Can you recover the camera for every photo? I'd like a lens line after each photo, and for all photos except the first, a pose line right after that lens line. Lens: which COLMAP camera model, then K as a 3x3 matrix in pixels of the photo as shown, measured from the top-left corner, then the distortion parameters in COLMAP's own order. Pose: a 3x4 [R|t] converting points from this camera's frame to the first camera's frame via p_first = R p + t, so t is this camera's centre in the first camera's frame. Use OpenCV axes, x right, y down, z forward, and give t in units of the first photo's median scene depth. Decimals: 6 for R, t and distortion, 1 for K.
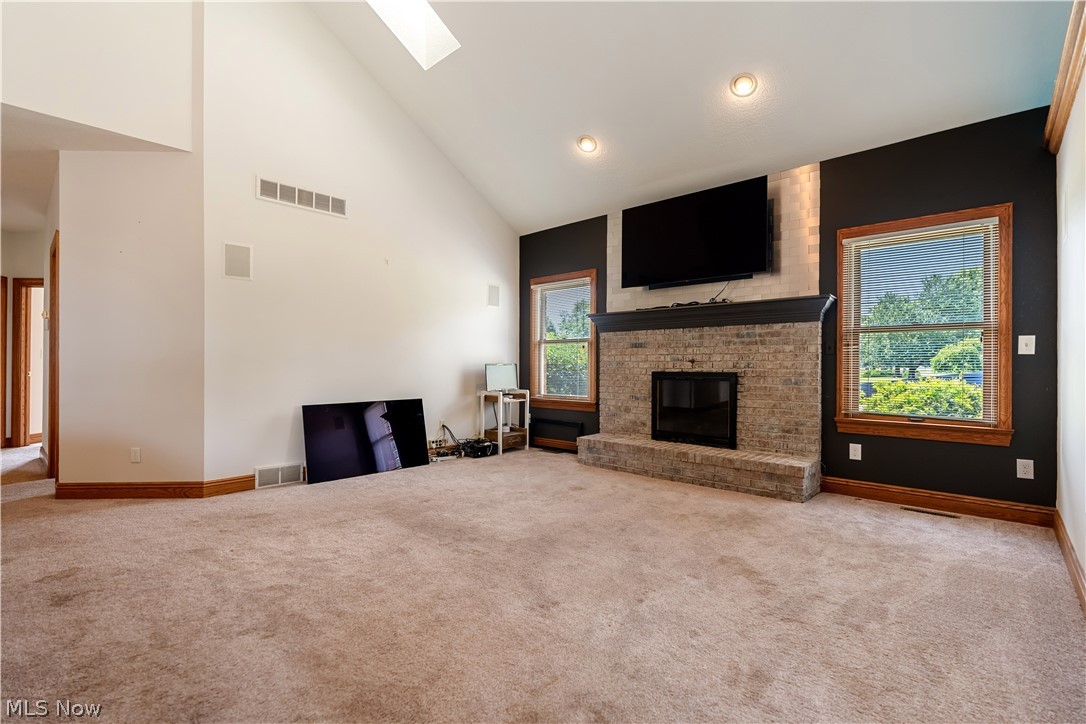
lens RADIAL K [[497.4, 0, 545.1], [0, 497.4, 370.1], [0, 0, 1]] dist [-0.000854, 0.000148]
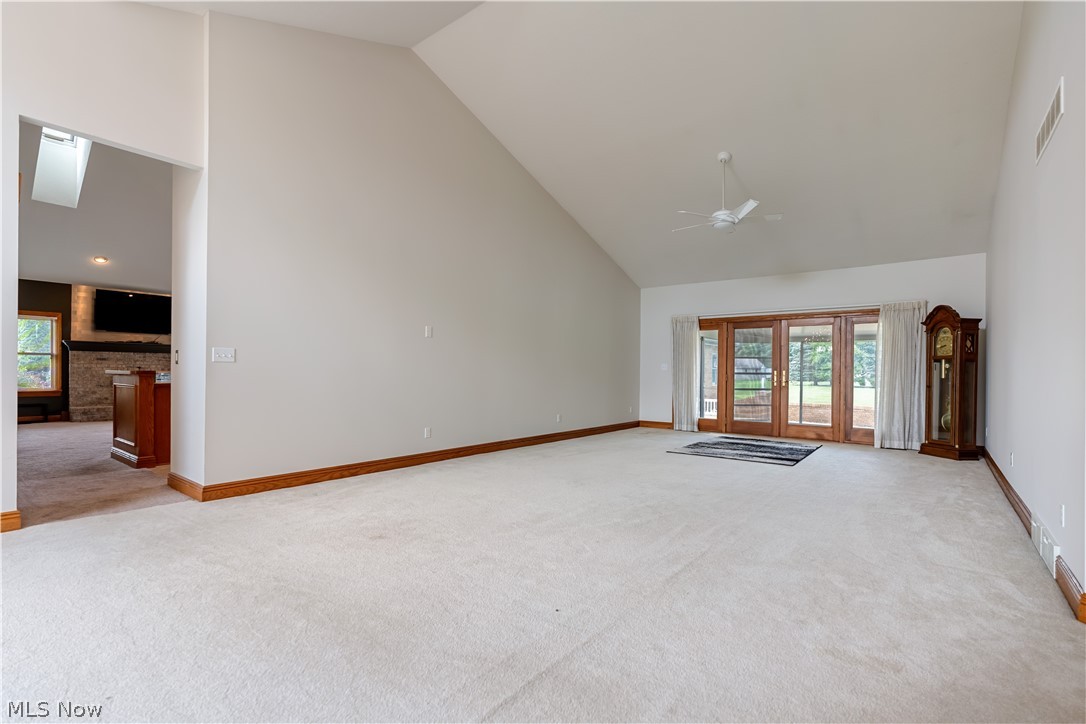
lens RADIAL K [[497.4, 0, 545.1], [0, 497.4, 370.1], [0, 0, 1]] dist [-0.000854, 0.000148]
pose [[-0.075317, 0.000138, 0.997160, -1.895702], [0.004573, 0.999990, 0.000207, 0.001205], [-0.997149, 0.004576, -0.075317, -0.597679]]
